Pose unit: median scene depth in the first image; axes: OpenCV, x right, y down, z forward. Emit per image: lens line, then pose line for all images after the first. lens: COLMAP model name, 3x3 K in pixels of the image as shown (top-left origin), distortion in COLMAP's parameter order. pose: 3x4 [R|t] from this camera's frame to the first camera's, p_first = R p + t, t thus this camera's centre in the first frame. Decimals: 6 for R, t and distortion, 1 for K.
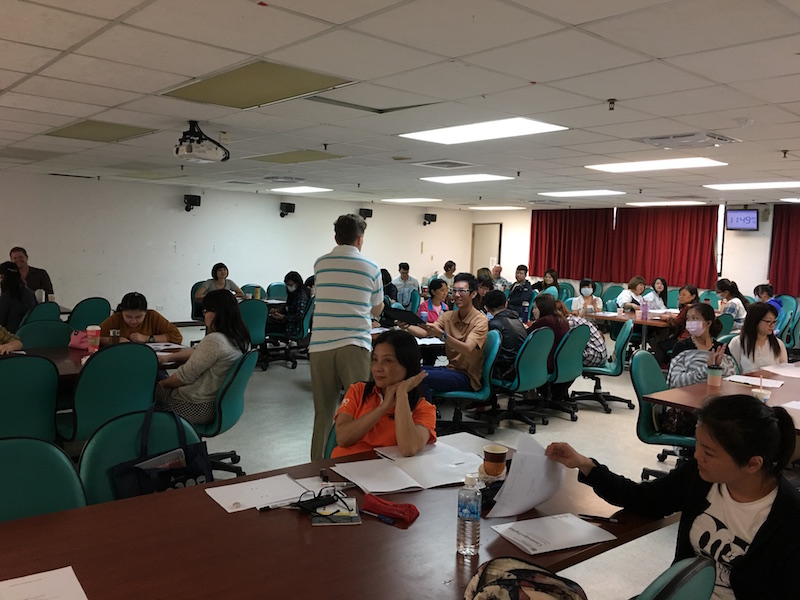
lens RADIAL K [[695.9, 0, 400.0], [0, 695.9, 300.0], [0, 0, 1]] dist [0.003103, -0.003101]
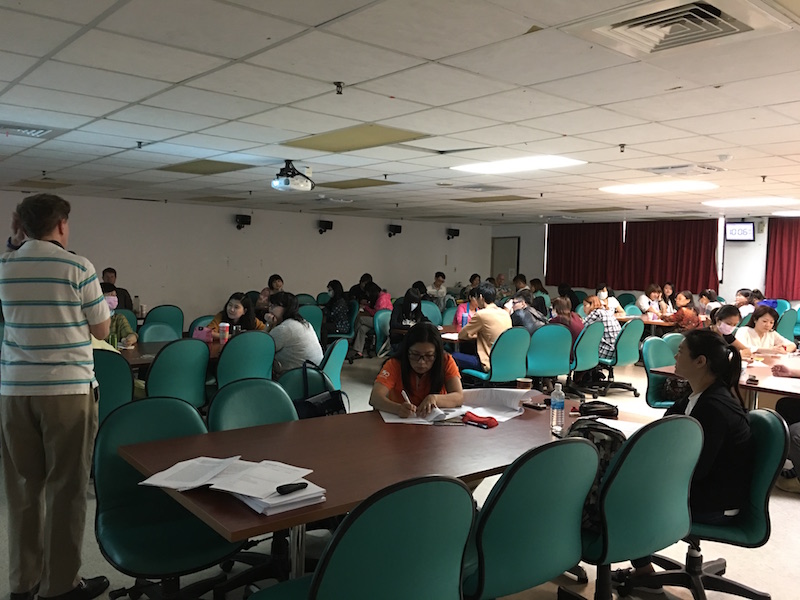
lens RADIAL K [[695.9, 0, 400.0], [0, 695.9, 300.0], [0, 0, 1]] dist [0.003103, -0.003101]
pose [[0.999873, -0.010147, -0.012308, -0.036507], [0.009900, 0.999752, -0.019932, 0.010456], [0.012508, 0.019808, 0.999726, -0.112129]]
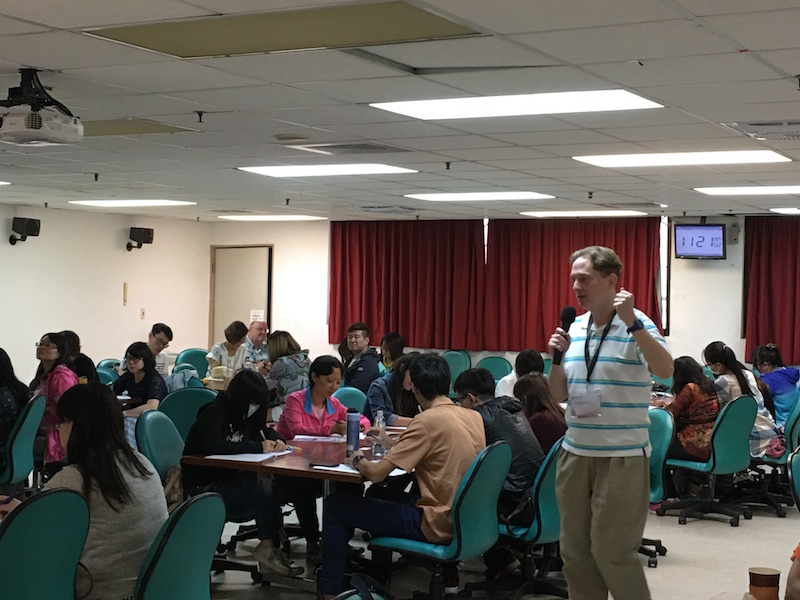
lens RADIAL K [[1386.3, 0, 400.0], [0, 1386.3, 300.0], [0, 0, 1]] dist [-0.048896, -0.196143]
pose [[0.935850, -0.015801, 0.352044, -0.179968], [0.038763, 0.997548, -0.058270, -0.004155], [-0.350260, 0.068178, 0.934168, -0.029693]]
